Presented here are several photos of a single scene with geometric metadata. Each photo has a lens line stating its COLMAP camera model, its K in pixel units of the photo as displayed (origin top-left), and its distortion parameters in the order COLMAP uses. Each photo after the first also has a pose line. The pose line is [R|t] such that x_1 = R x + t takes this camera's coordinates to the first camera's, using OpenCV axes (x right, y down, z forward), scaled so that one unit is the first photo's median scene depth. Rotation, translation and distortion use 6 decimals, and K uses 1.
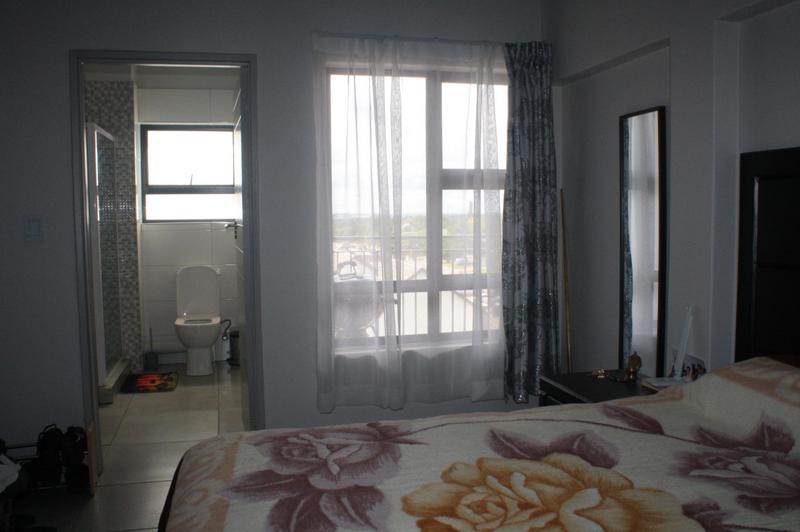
lens RADIAL K [[708.4, 0, 400.1], [0, 708.4, 266.6], [0, 0, 1]] dist [-0.153865, 0.141945]
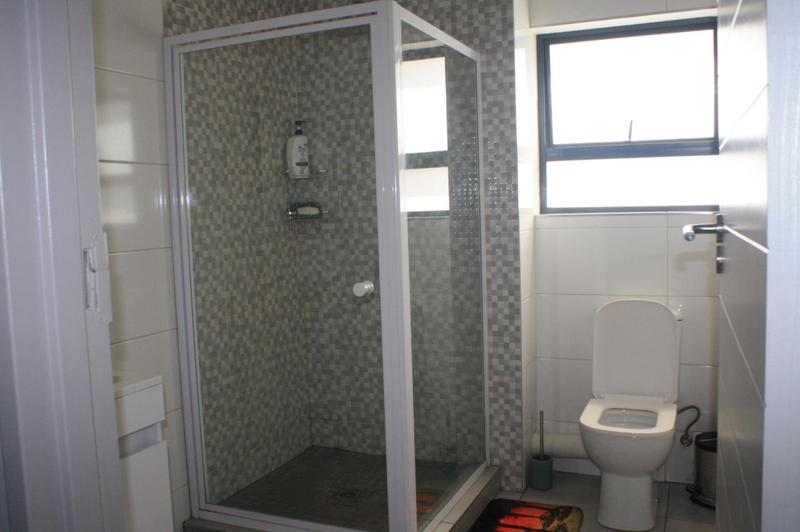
lens RADIAL K [[708.4, 0, 403.1], [0, 708.4, 266.9], [0, 0, 1]] dist [-0.153865, 0.141945]
pose [[0.793131, 0.036932, -0.607931, -0.177628], [-0.024101, 0.999281, 0.029264, -0.052621], [0.608574, -0.008558, 0.793451, 0.750553]]
